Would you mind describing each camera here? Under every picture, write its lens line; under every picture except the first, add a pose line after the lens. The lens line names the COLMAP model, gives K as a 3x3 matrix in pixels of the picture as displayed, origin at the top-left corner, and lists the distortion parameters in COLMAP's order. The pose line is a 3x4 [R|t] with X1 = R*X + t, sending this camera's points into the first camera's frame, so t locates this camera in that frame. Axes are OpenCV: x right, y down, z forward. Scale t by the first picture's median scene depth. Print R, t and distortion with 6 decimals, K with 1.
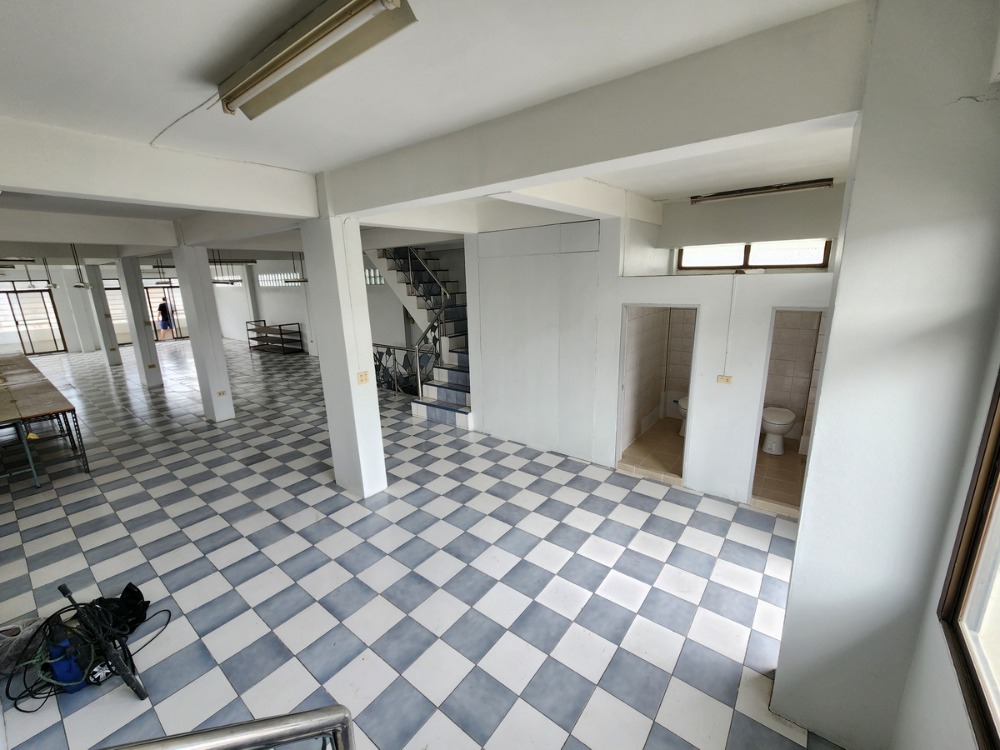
lens RADIAL K [[407.7, 0, 500.0], [0, 407.7, 375.0], [0, 0, 1]] dist [0.001334, -0.000091]
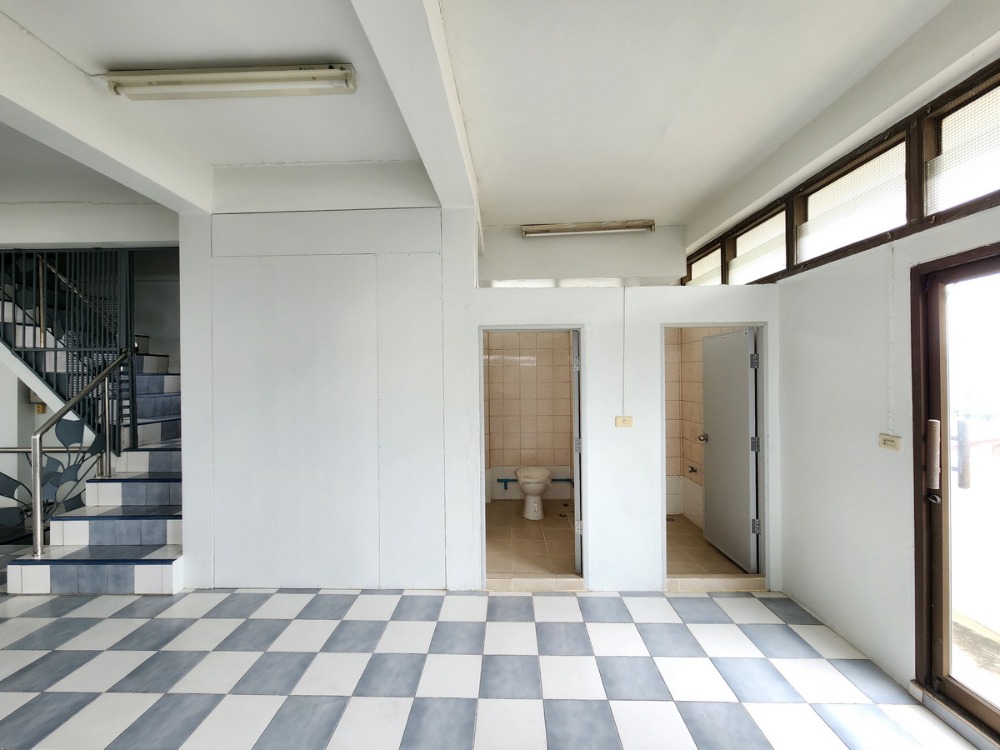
lens RADIAL K [[401.3, 0, 499.1], [0, 401.3, 388.0], [0, 0, 1]] dist [0.019595, -0.000197]
pose [[0.804529, 0.015272, 0.593717, -0.056203], [0.120835, 0.974552, -0.188807, 0.029150], [-0.581491, 0.223642, 0.782210, 0.295679]]
